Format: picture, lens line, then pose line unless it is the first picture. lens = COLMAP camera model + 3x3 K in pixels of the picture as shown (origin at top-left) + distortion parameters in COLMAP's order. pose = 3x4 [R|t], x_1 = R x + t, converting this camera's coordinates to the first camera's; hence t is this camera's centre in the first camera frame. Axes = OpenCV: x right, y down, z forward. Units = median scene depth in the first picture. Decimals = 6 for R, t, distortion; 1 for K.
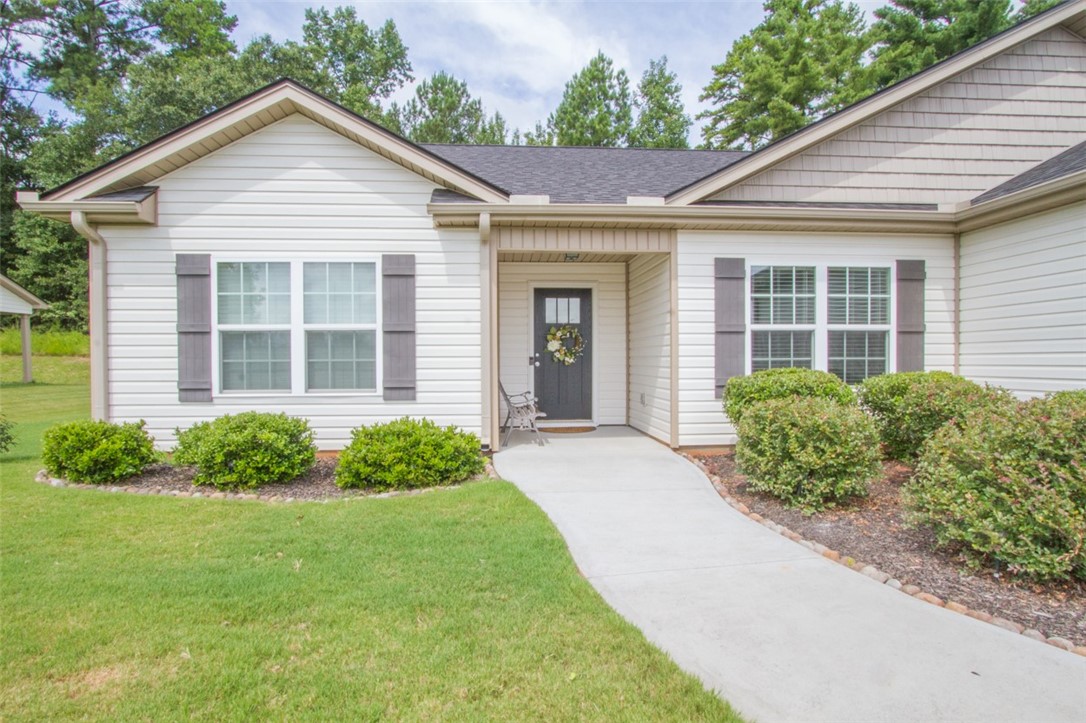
lens RADIAL K [[542.7, 0, 540.8], [0, 542.7, 367.4], [0, 0, 1]] dist [-0.016180, 0.001614]
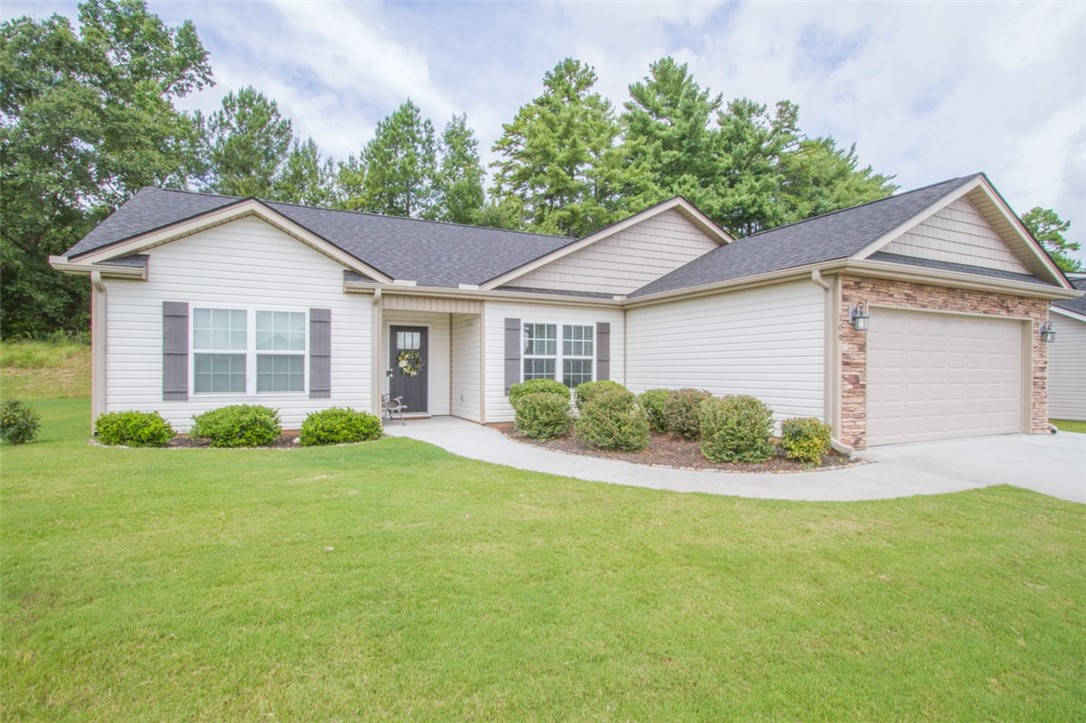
lens RADIAL K [[499.6, 0, 537.8], [0, 499.6, 368.9], [0, 0, 1]] dist [-0.022238, 0.000715]
pose [[0.928643, 0.010141, 0.370836, -0.181661], [-0.003584, 0.999825, -0.018366, -0.001552], [-0.370958, 0.015727, 0.928517, -0.550847]]
